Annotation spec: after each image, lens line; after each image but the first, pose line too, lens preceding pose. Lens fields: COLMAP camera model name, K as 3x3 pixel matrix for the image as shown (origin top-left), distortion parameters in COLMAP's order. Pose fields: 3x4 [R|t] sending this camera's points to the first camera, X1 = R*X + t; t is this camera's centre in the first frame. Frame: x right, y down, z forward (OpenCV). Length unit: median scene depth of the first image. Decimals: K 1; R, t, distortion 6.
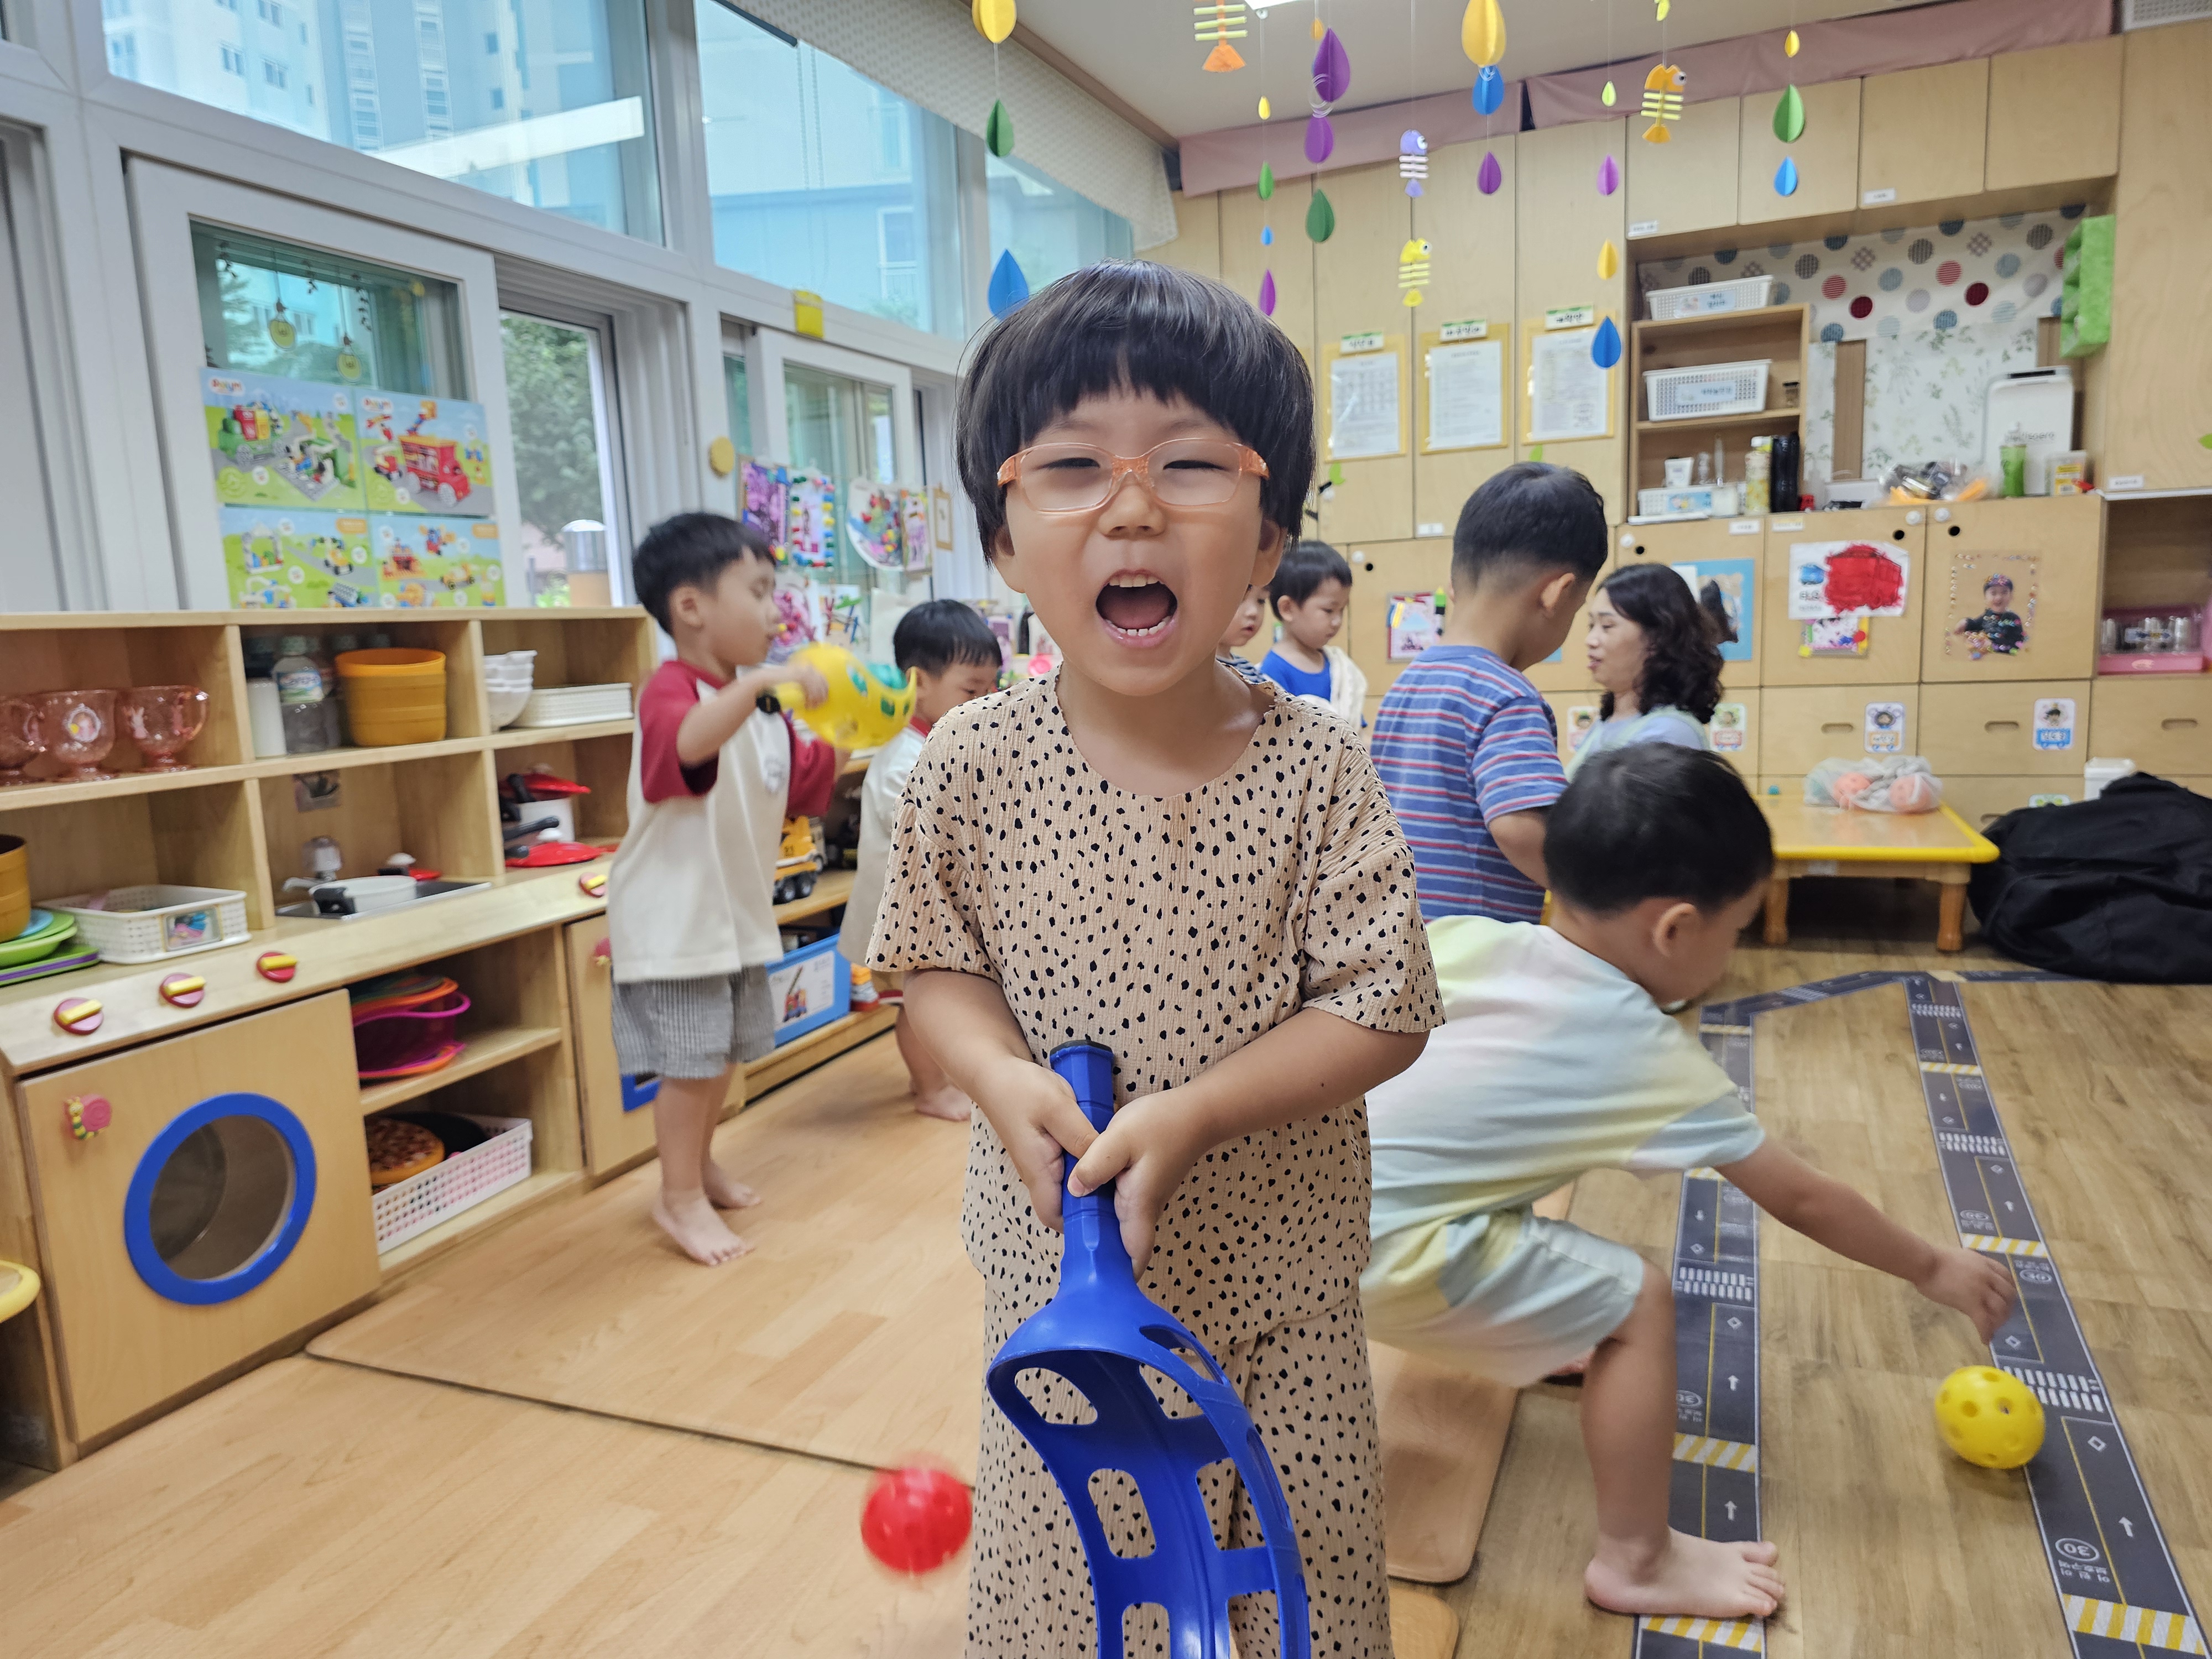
lens RADIAL K [[1505.5, 0, 1106.0], [0, 1505.5, 829.5], [0, 0, 1]] dist [0.000244, -0.002981]
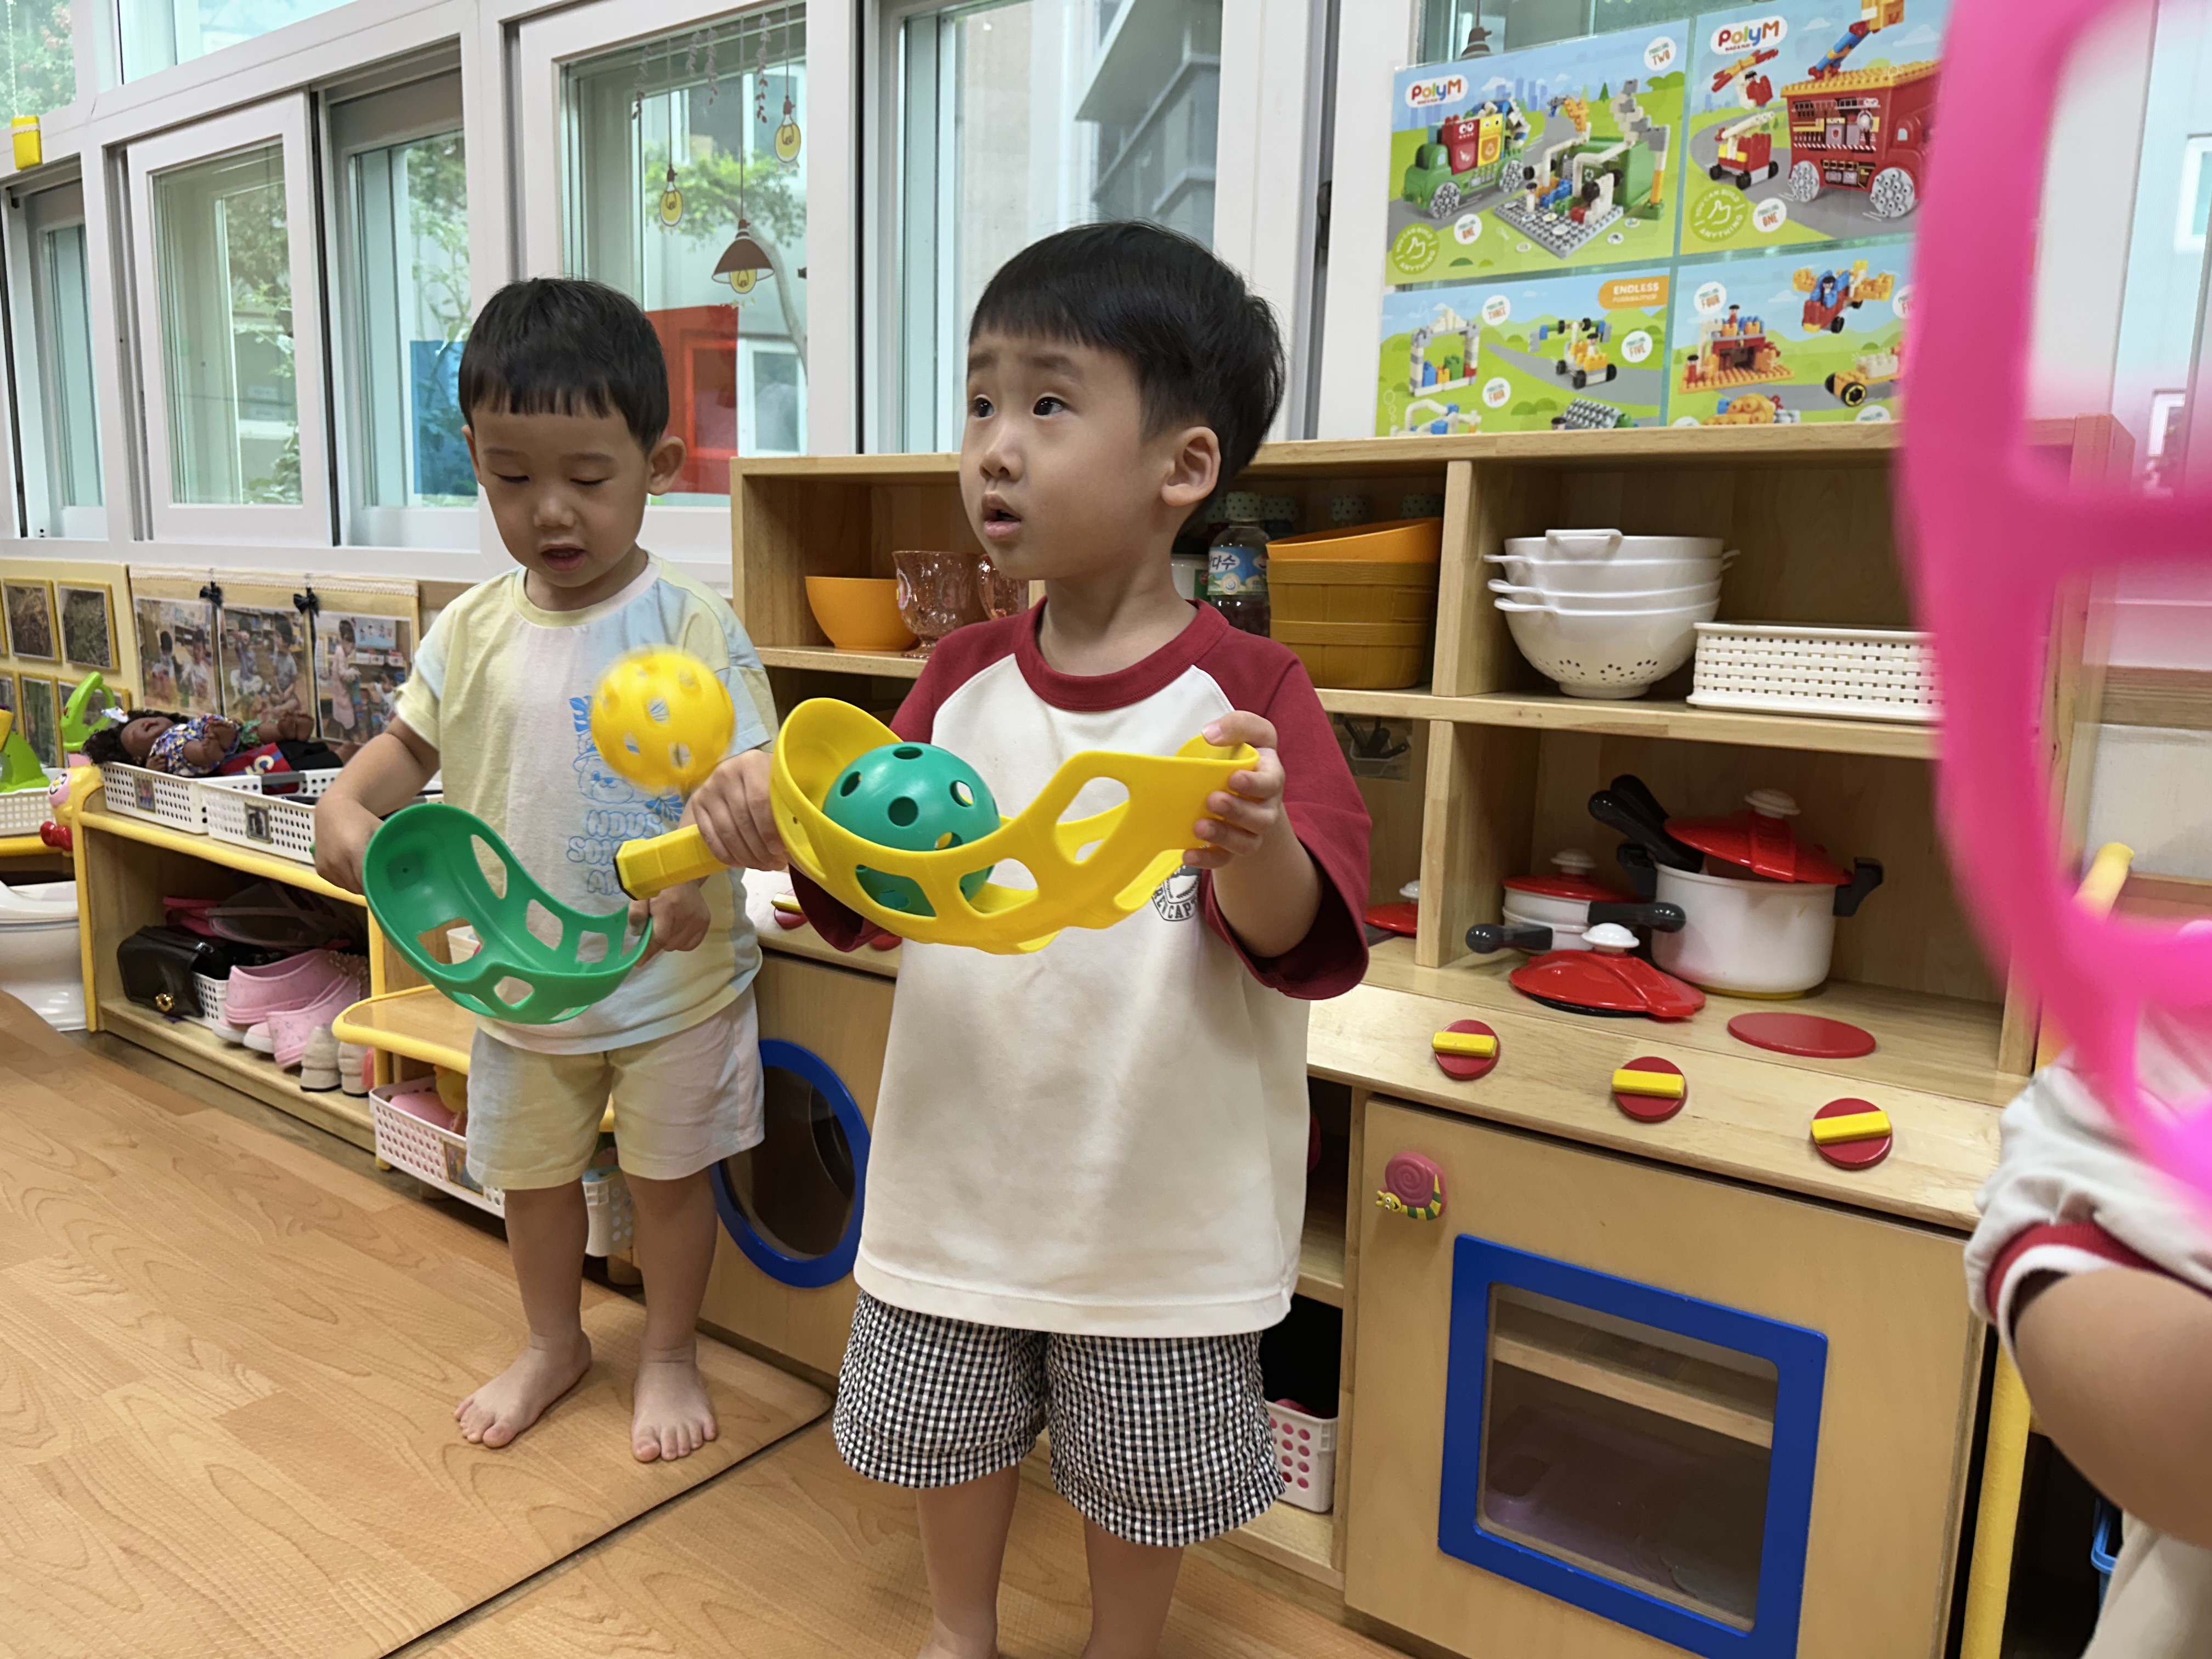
lens RADIAL K [[1653.3, 0, 1106.0], [0, 1653.3, 829.5], [0, 0, 1]] dist [0.001325, -0.007234]
pose [[-0.252051, 0.194269, -0.948014, 0.150520], [-0.139284, 0.962159, 0.234200, -0.131590], [0.957638, 0.191073, -0.215455, 1.003731]]
